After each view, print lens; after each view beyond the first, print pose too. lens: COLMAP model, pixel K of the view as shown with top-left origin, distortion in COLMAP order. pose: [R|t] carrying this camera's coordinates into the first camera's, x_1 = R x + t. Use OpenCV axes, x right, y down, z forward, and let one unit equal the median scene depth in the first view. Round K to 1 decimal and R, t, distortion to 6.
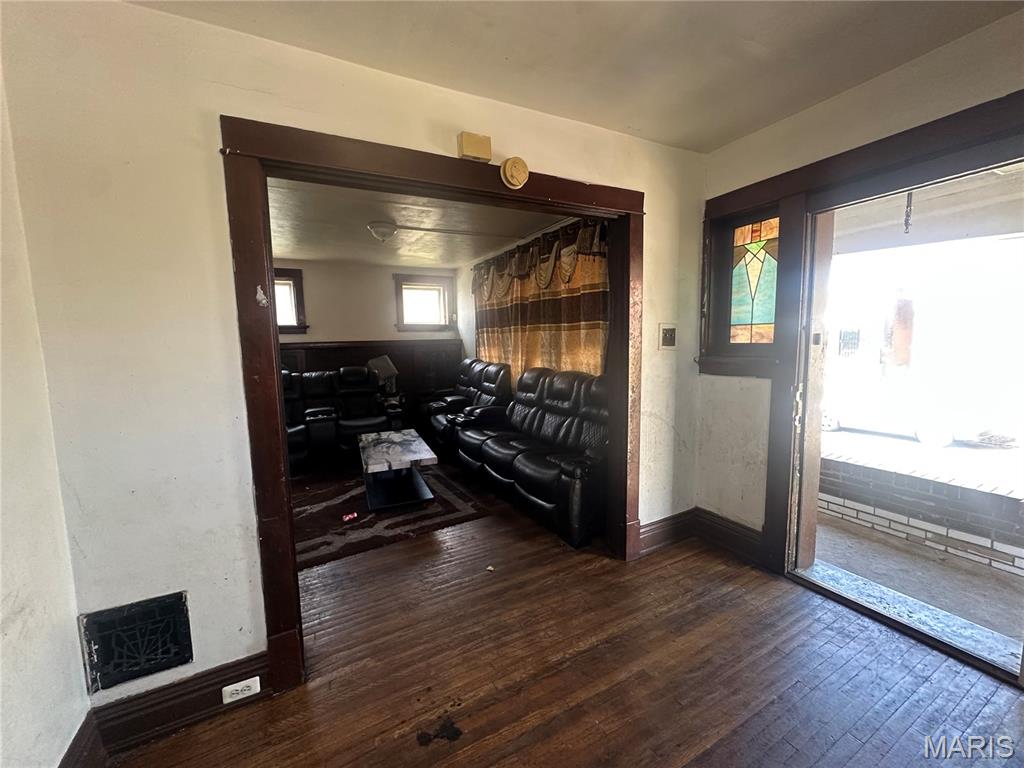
lens RADIAL K [[416.2, 0, 508.3], [0, 416.2, 385.5], [0, 0, 1]] dist [-0.001830, 0.000545]
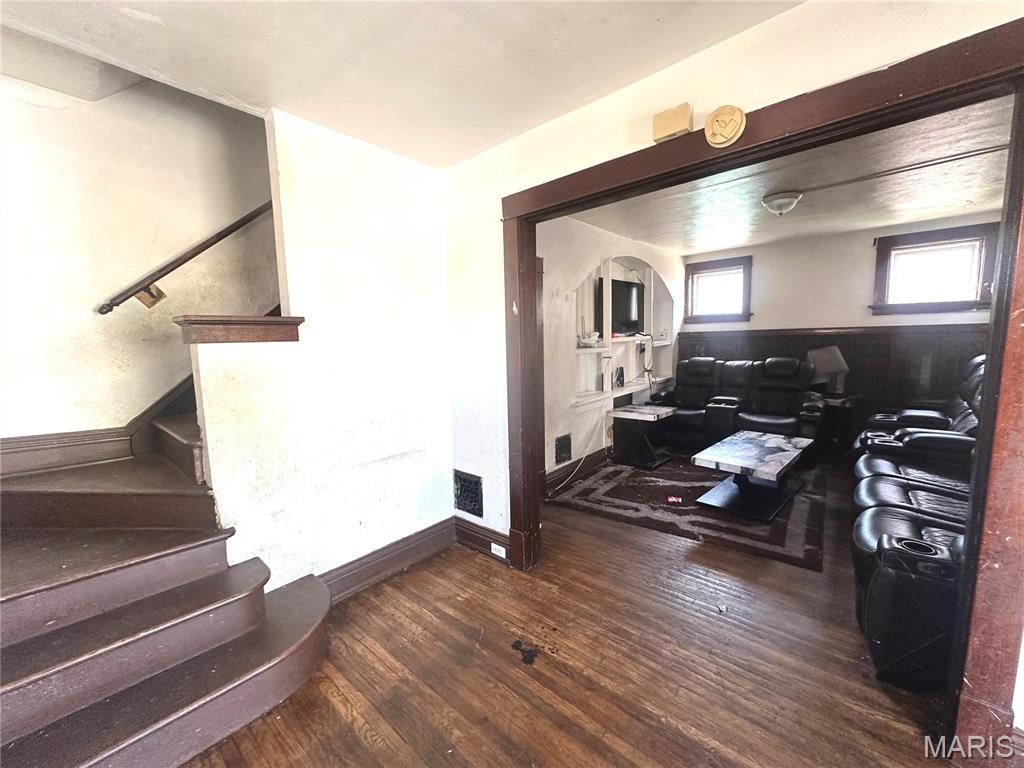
lens RADIAL K [[416.2, 0, 511.6], [0, 416.2, 387.6], [0, 0, 1]] dist [-0.001830, 0.000545]
pose [[0.344670, 0.127394, -0.930039, 0.680177], [-0.085313, 0.990900, 0.104114, -0.066457], [0.934839, 0.043460, 0.352401, 0.366031]]
